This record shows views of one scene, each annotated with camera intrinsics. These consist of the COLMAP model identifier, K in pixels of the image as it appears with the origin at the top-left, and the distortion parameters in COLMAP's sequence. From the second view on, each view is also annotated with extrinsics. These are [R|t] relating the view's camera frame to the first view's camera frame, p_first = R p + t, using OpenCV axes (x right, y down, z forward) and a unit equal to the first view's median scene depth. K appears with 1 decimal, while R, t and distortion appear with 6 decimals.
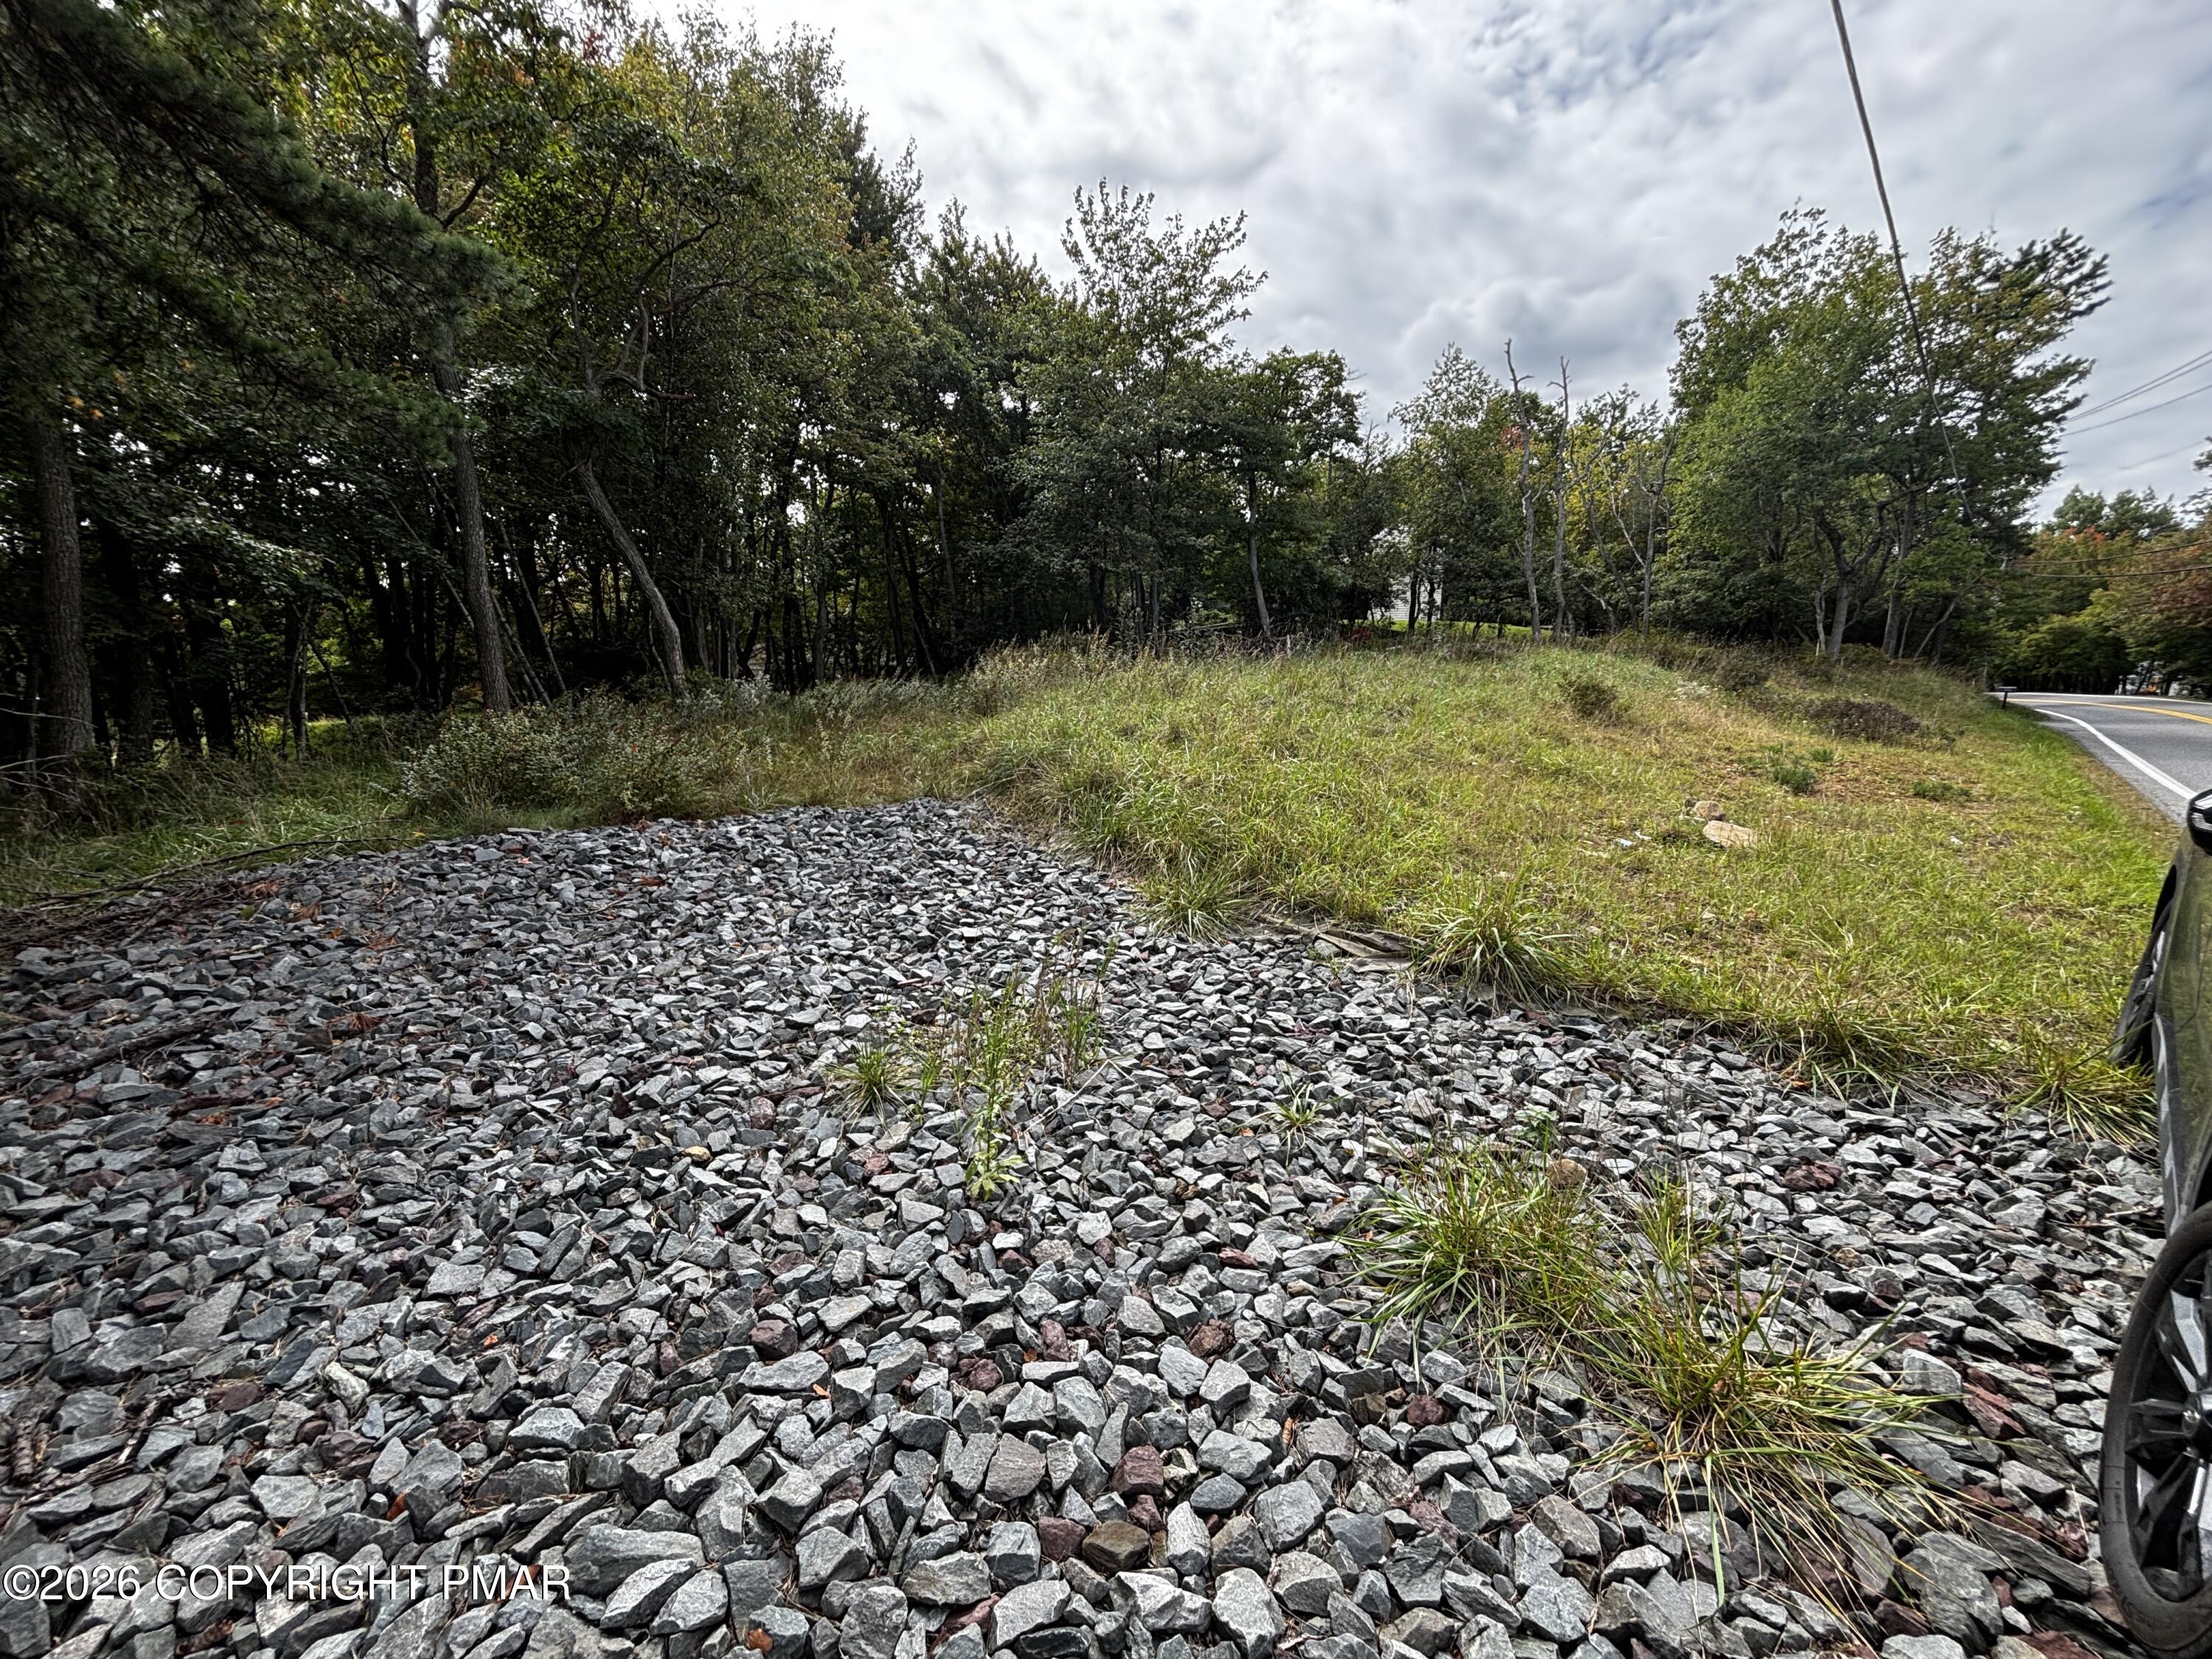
lens RADIAL K [[885.8, 0, 1105.4], [0, 885.8, 827.7], [0, 0, 1]] dist [-0.007672, 0.000426]
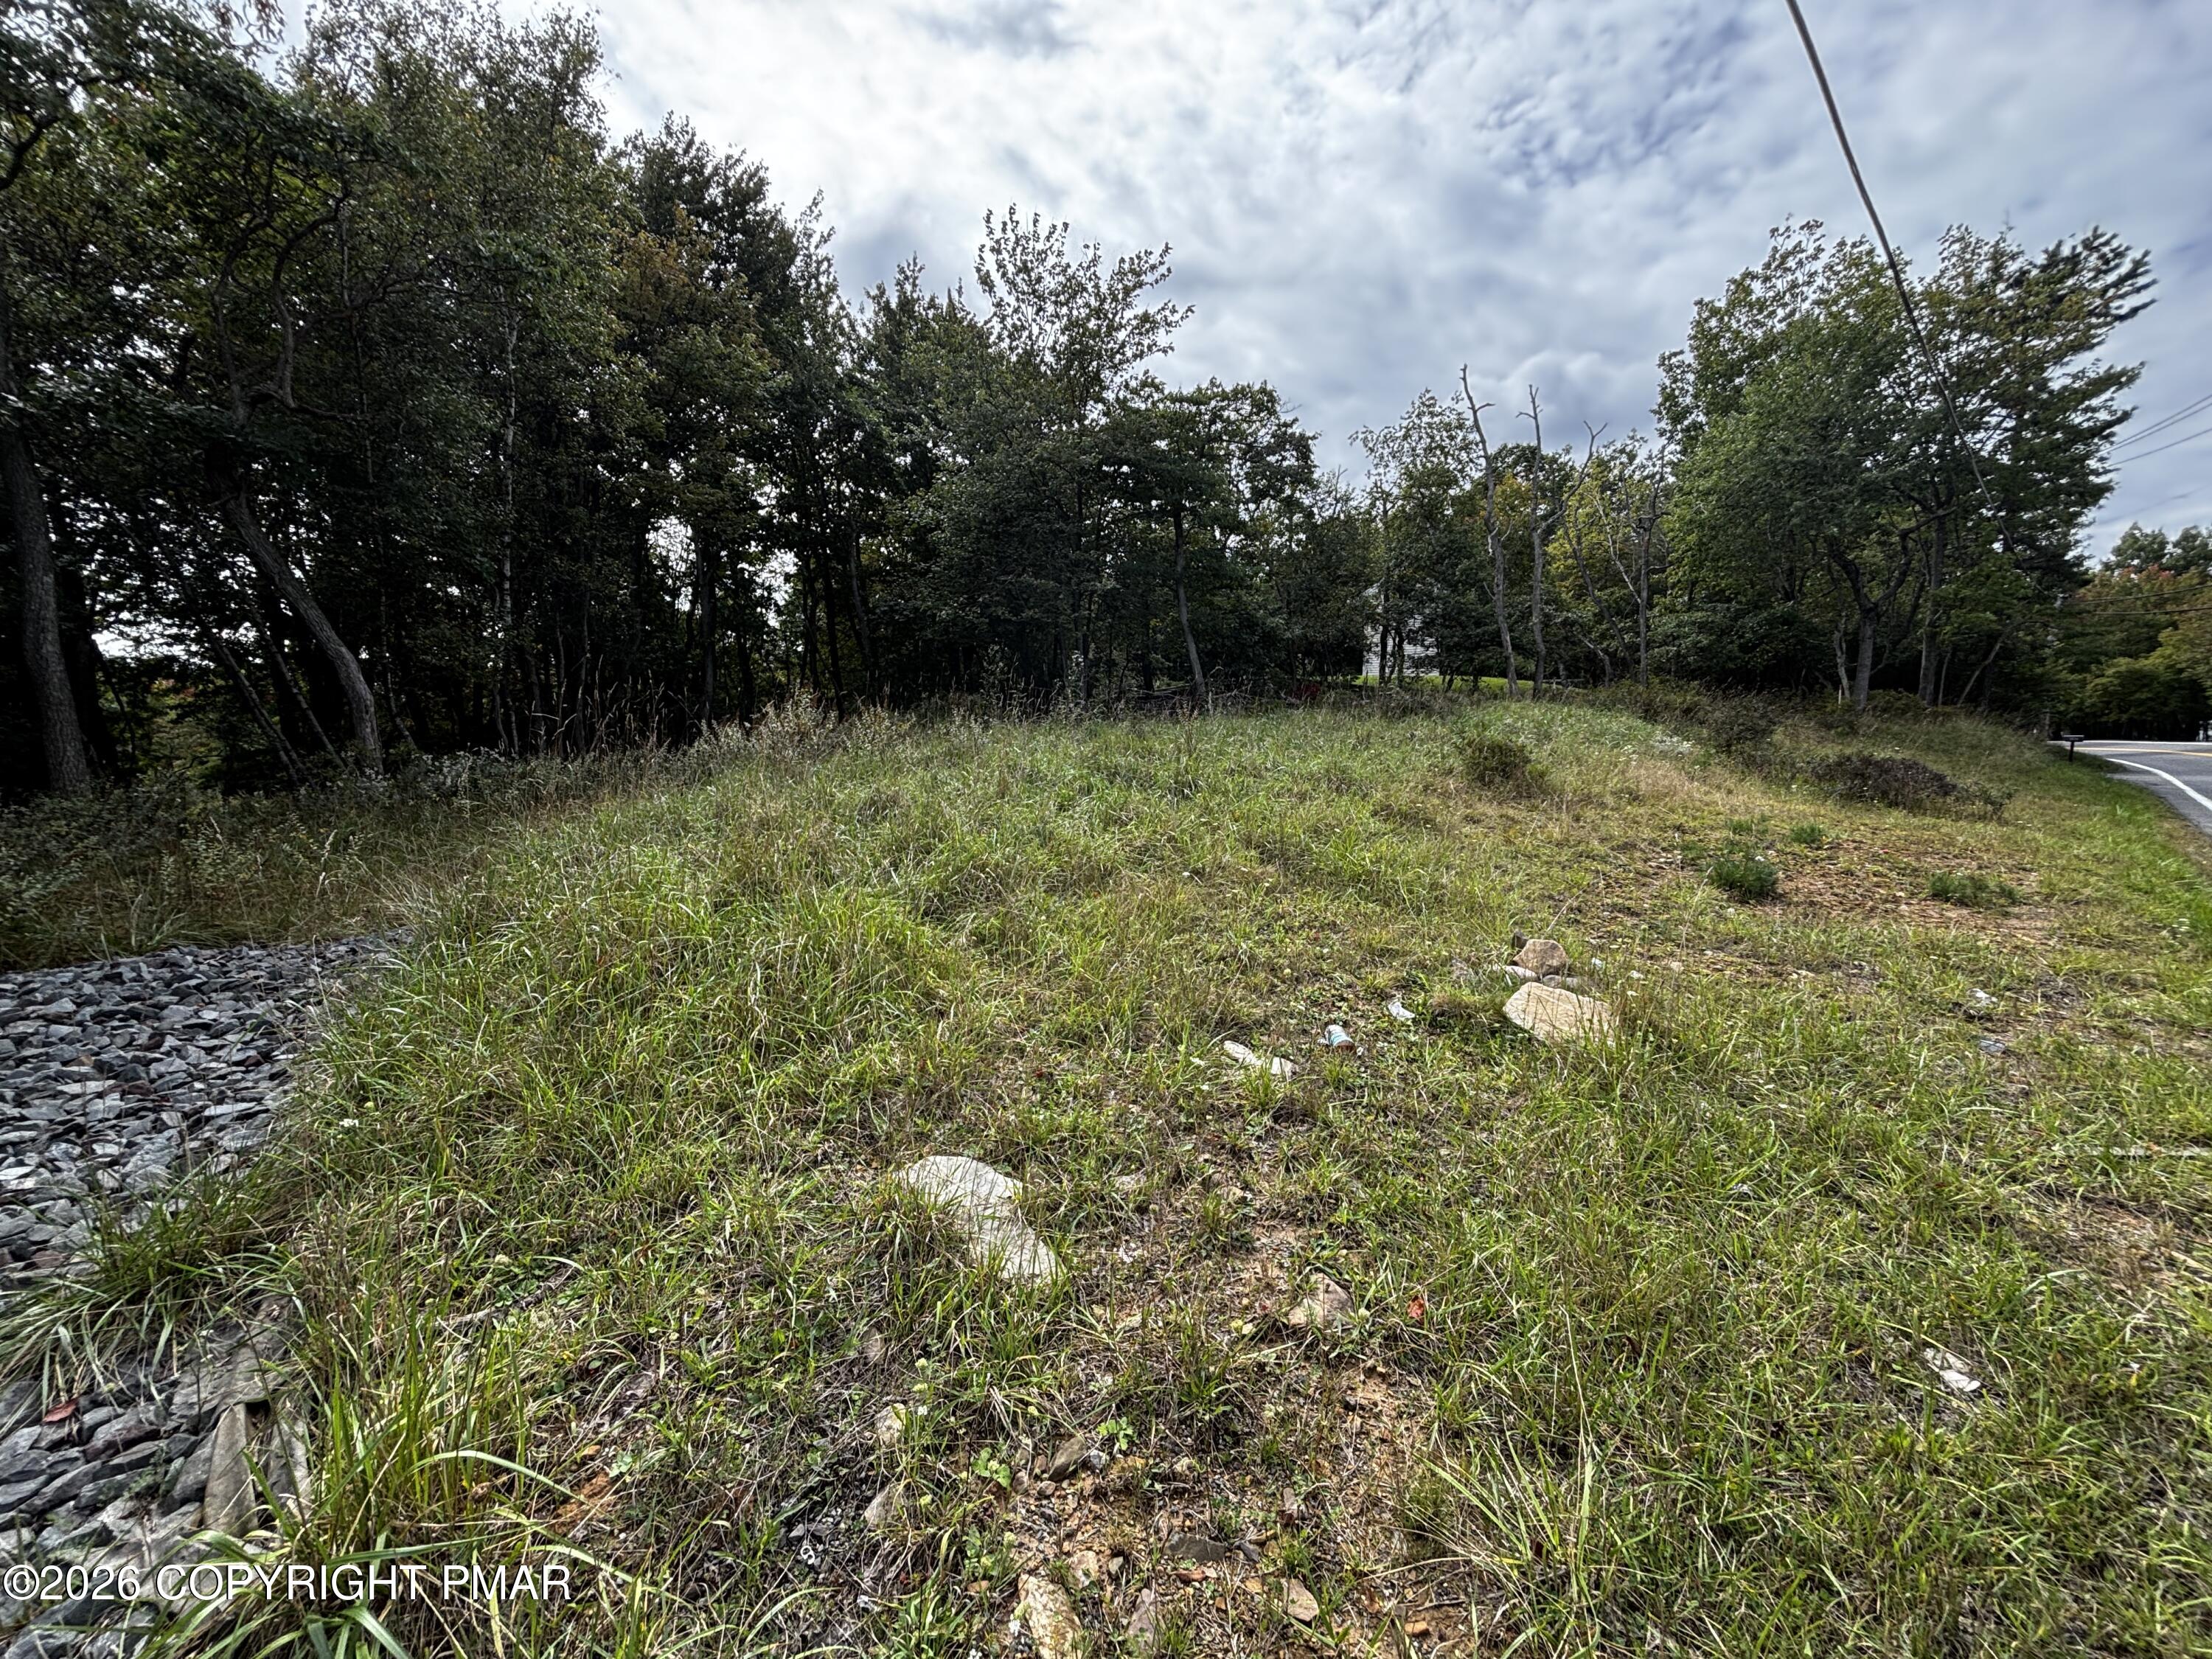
lens RADIAL K [[886.4, 0, 1106.0], [0, 886.4, 829.5], [0, 0, 1]] dist [-0.018375, 0.004912]
pose [[0.998934, -0.013464, -0.044157, 0.115056], [0.010355, 0.997501, -0.069887, -0.018026], [0.044988, 0.069355, 0.996577, 0.108549]]
